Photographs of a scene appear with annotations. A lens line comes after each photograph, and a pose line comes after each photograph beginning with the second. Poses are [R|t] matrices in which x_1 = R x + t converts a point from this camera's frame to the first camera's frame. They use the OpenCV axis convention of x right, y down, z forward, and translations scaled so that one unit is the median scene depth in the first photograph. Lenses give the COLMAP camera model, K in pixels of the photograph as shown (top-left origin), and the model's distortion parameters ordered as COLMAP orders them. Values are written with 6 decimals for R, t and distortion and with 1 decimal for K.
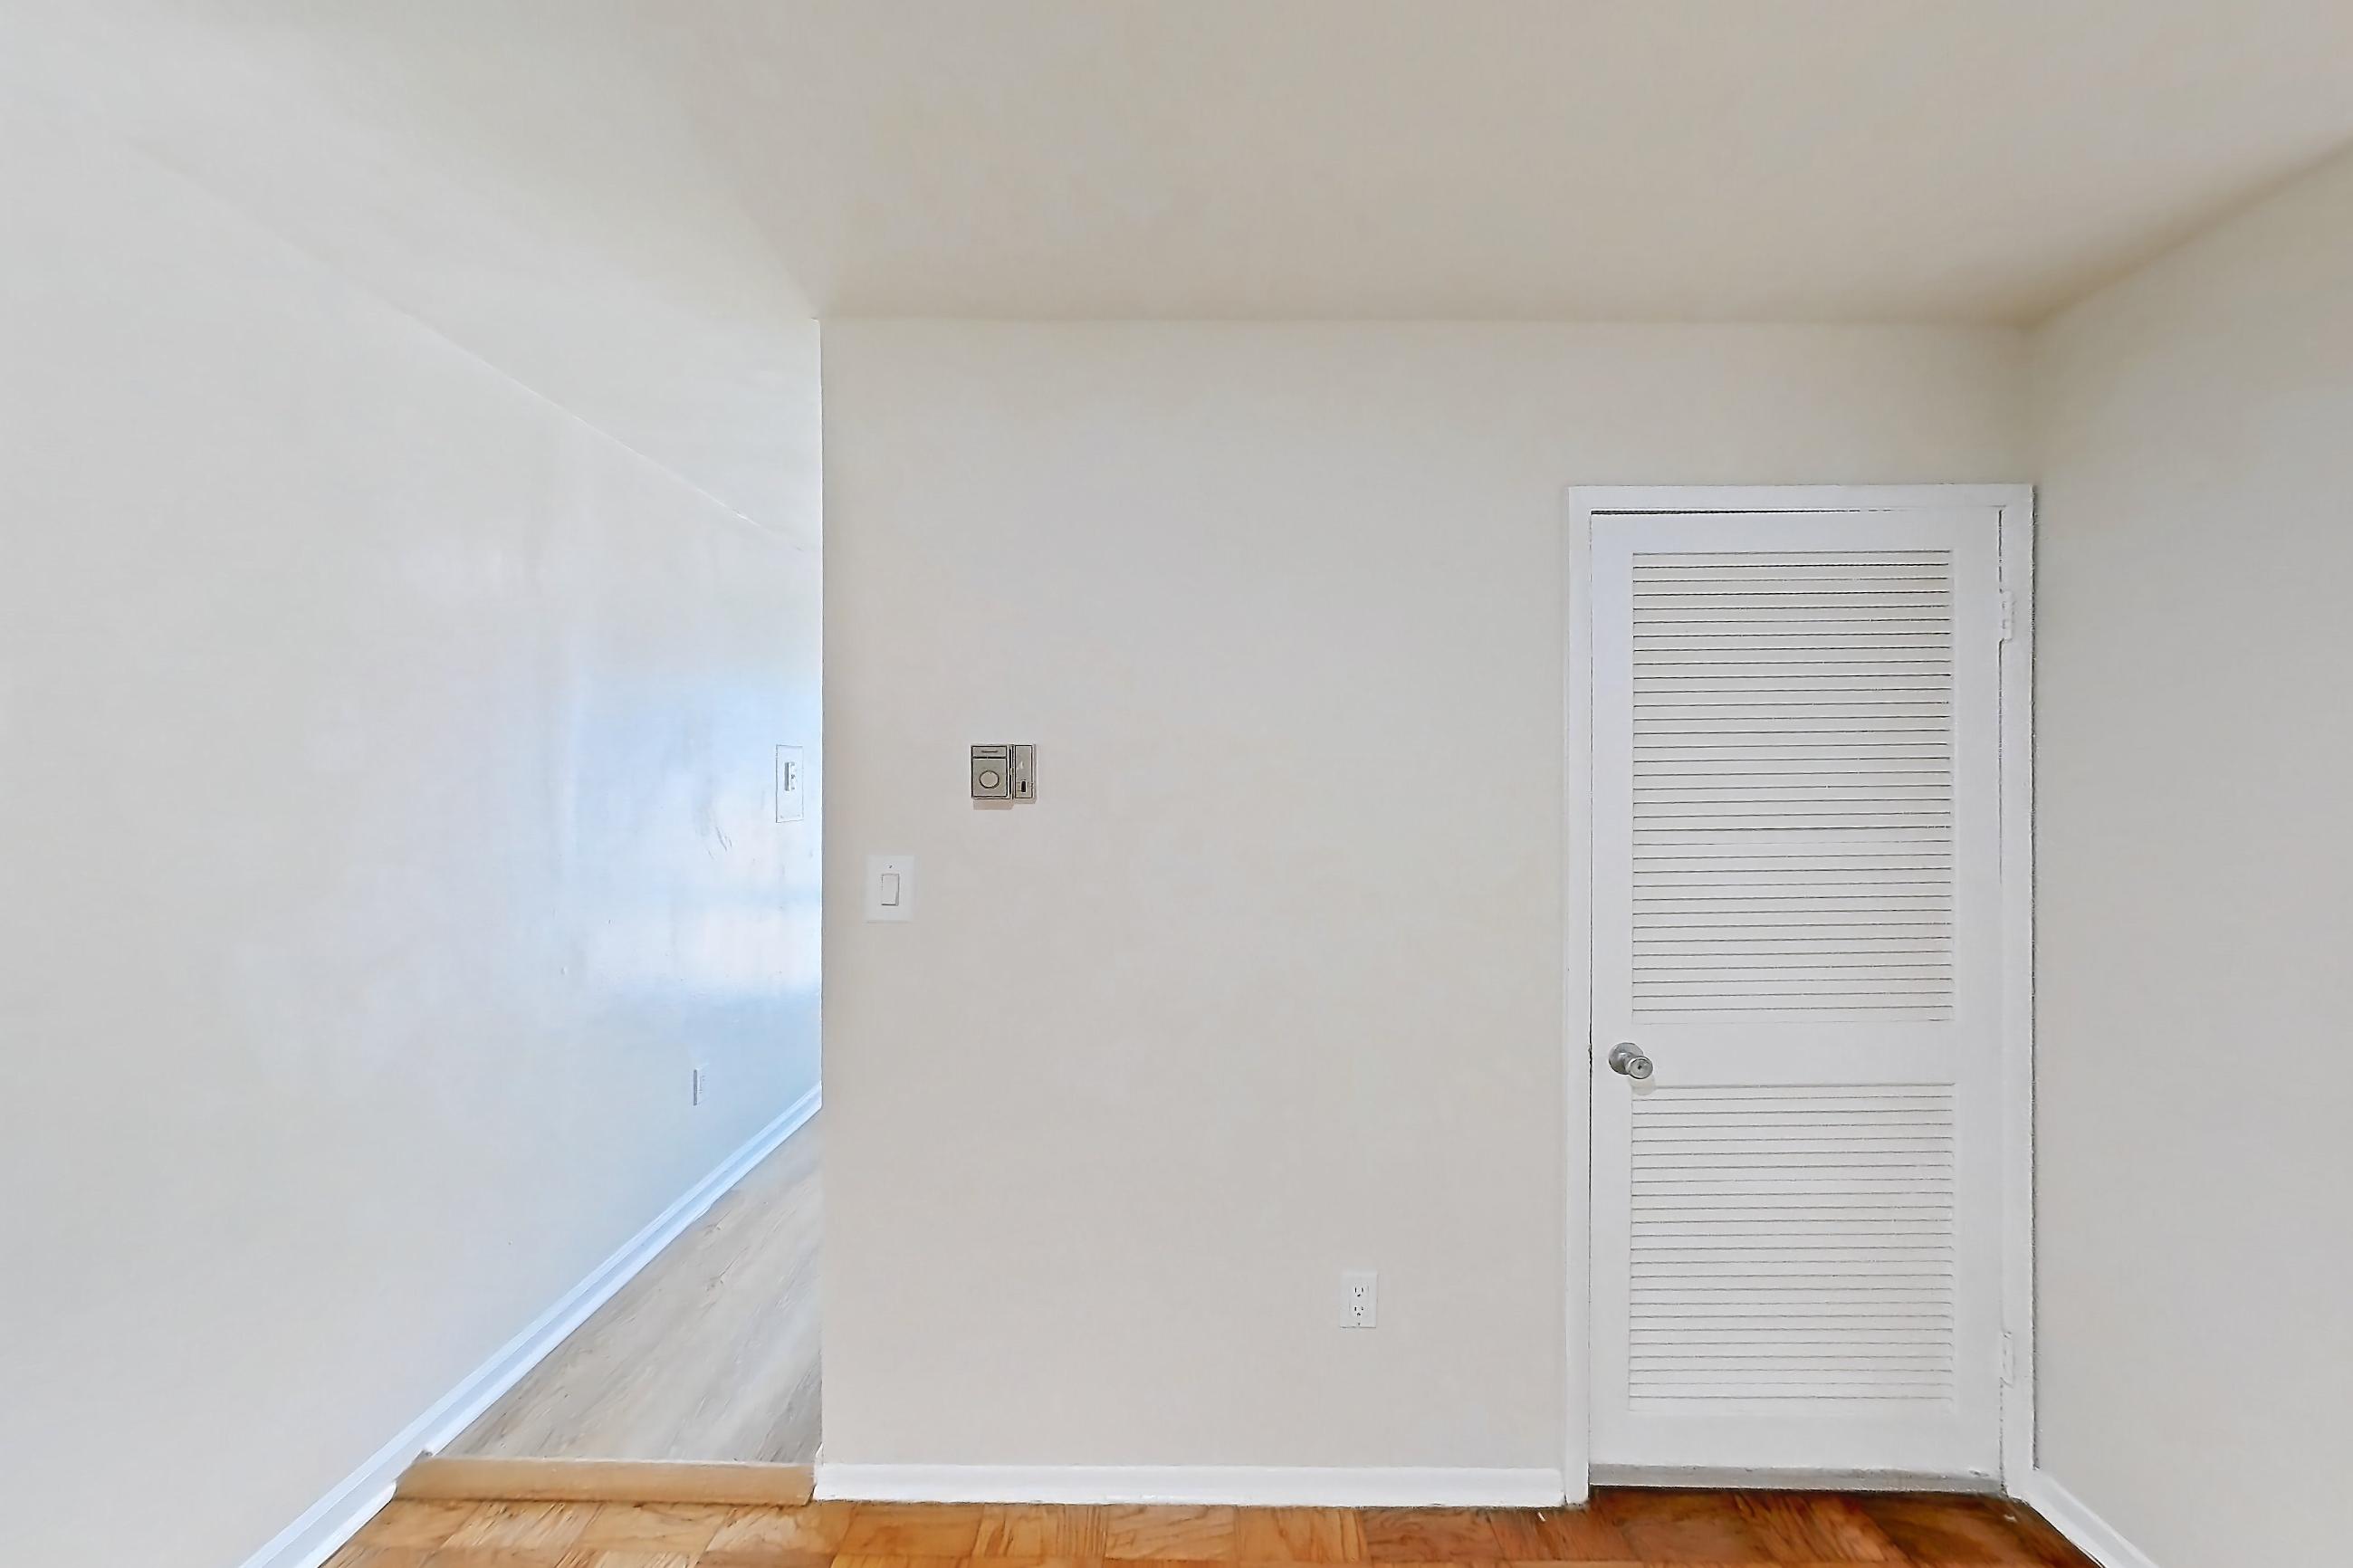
lens RADIAL K [[932.6, 0, 1205.8], [0, 932.6, 783.2], [0, 0, 1]] dist [-0.001669, 0.007662]
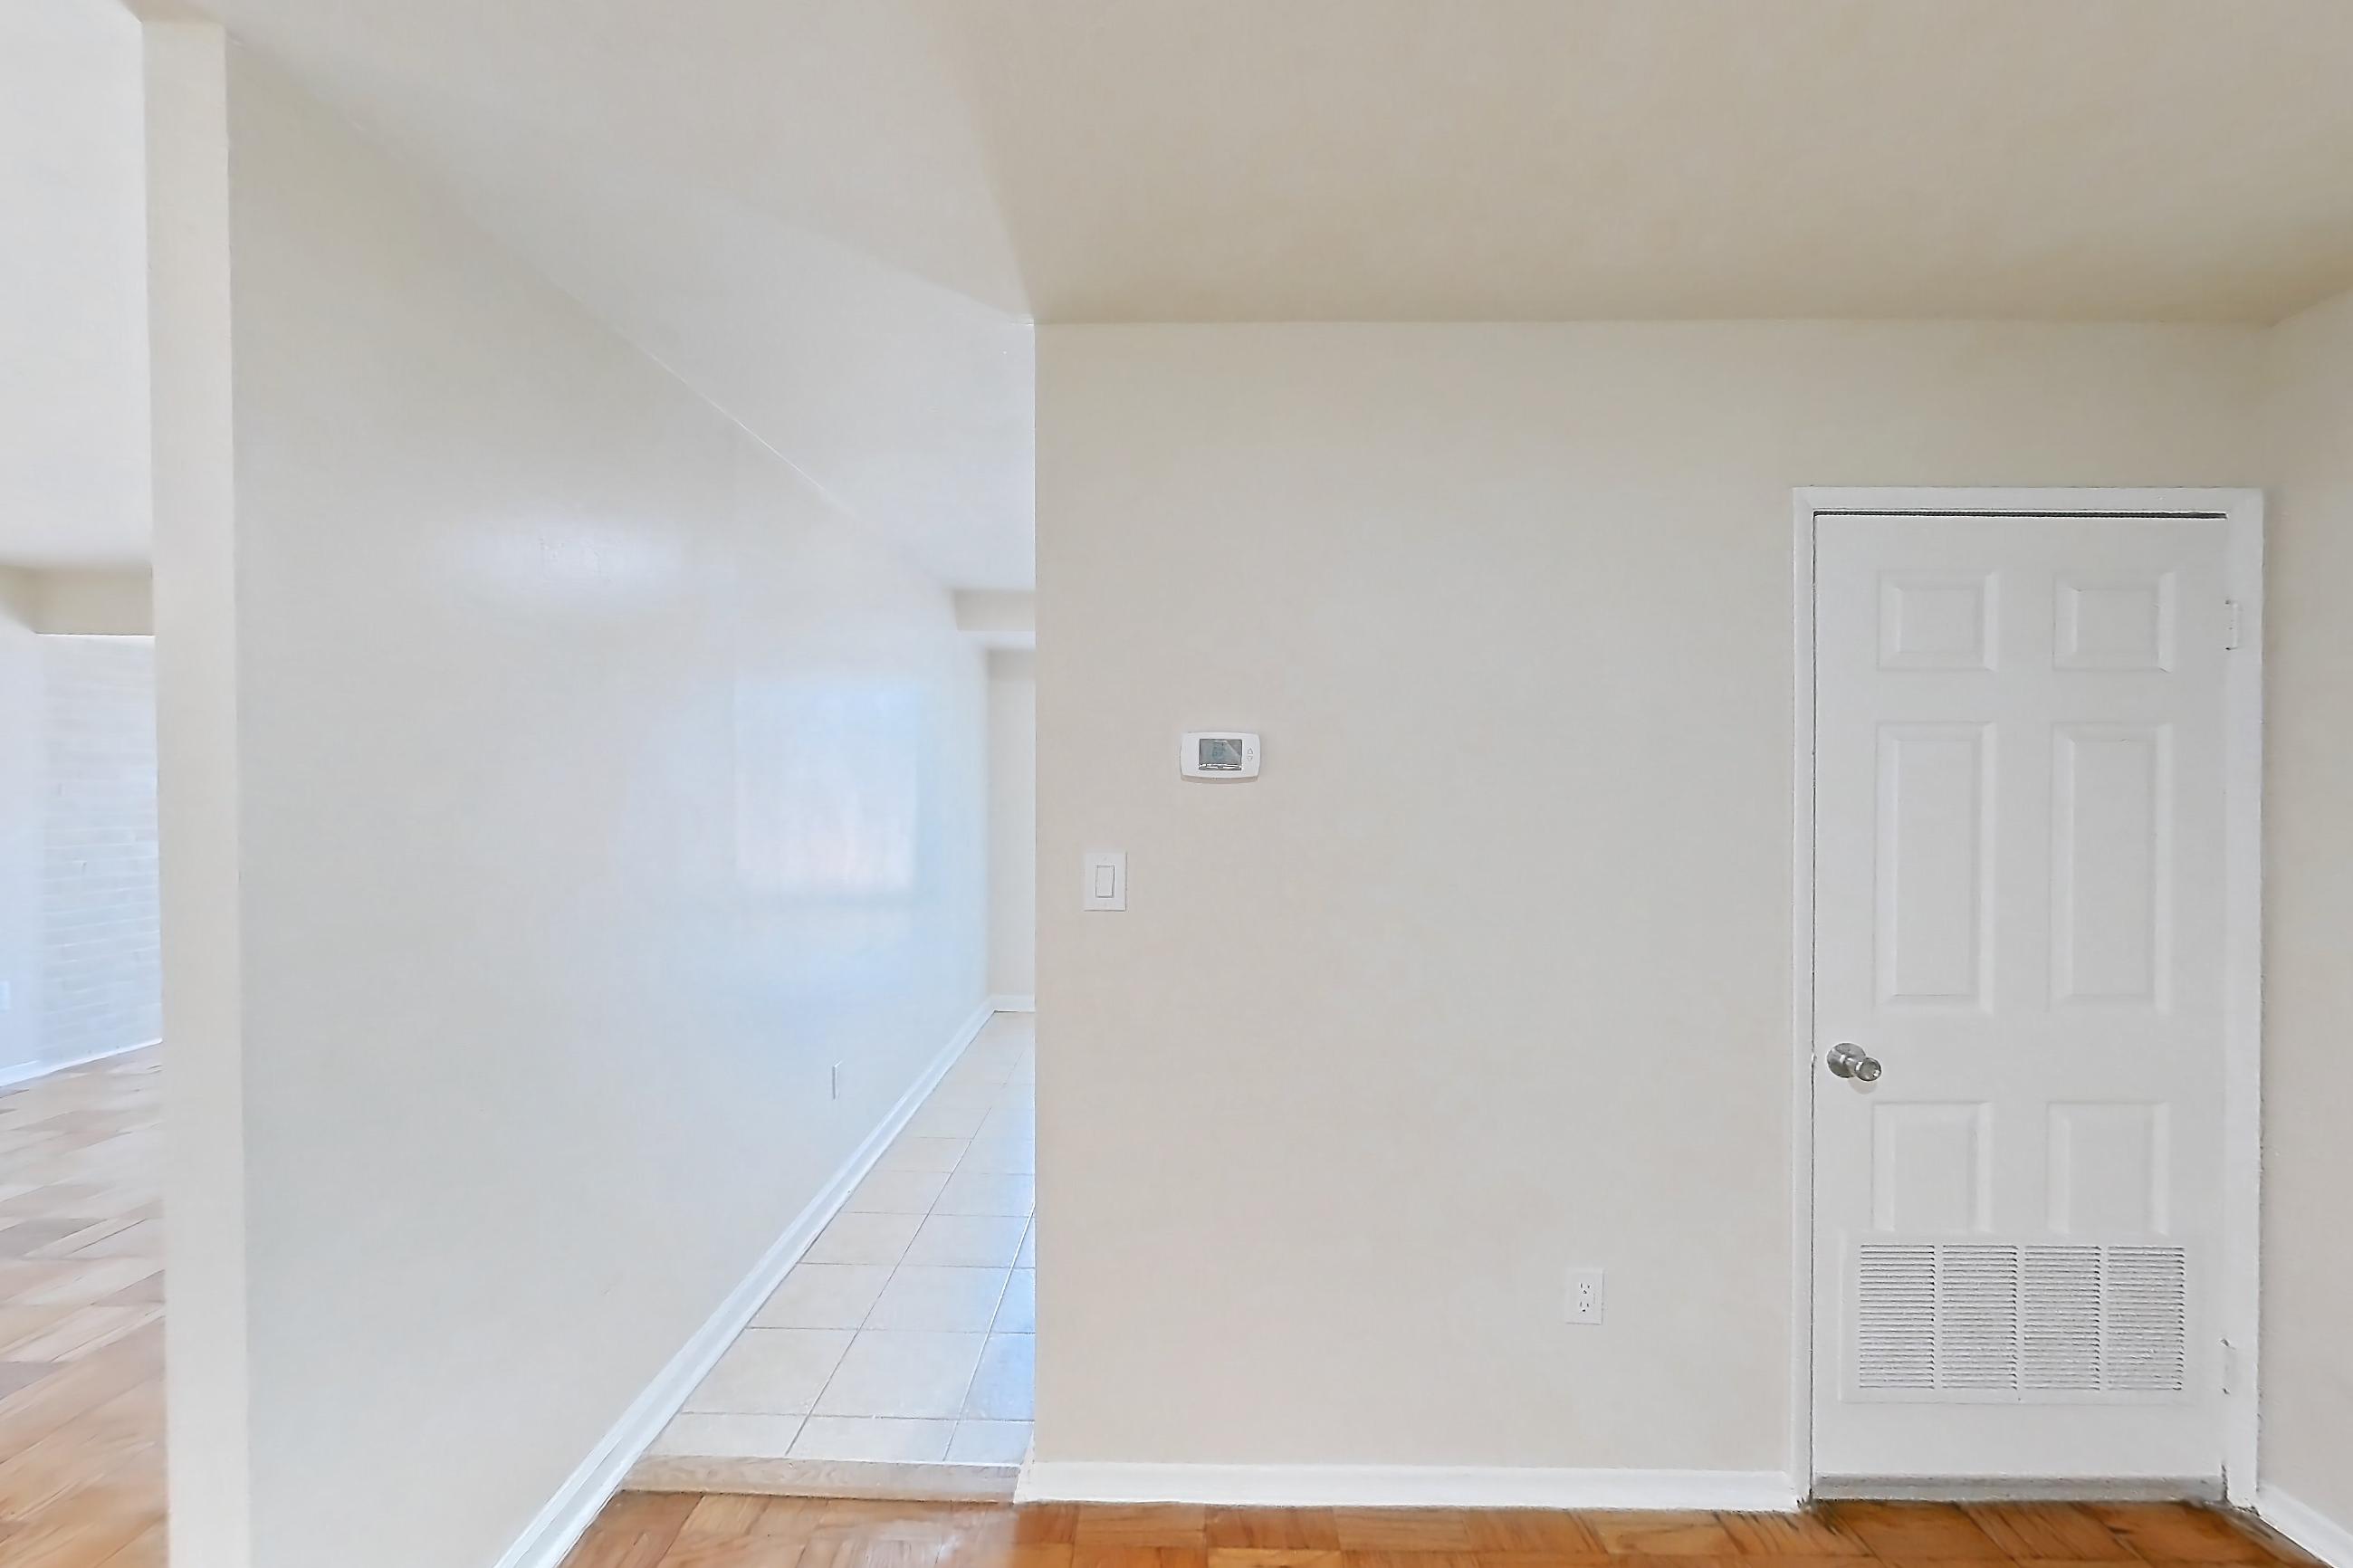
lens RADIAL K [[932.6, 0, 1205.8], [0, 932.6, 783.2], [0, 0, 1]] dist [-0.001669, 0.007662]
pose [[0.999786, 0.013346, 0.015820, -0.253207], [-0.013367, 0.999910, 0.001258, 0.006613], [-0.015802, -0.001469, 0.999874, 0.012669]]
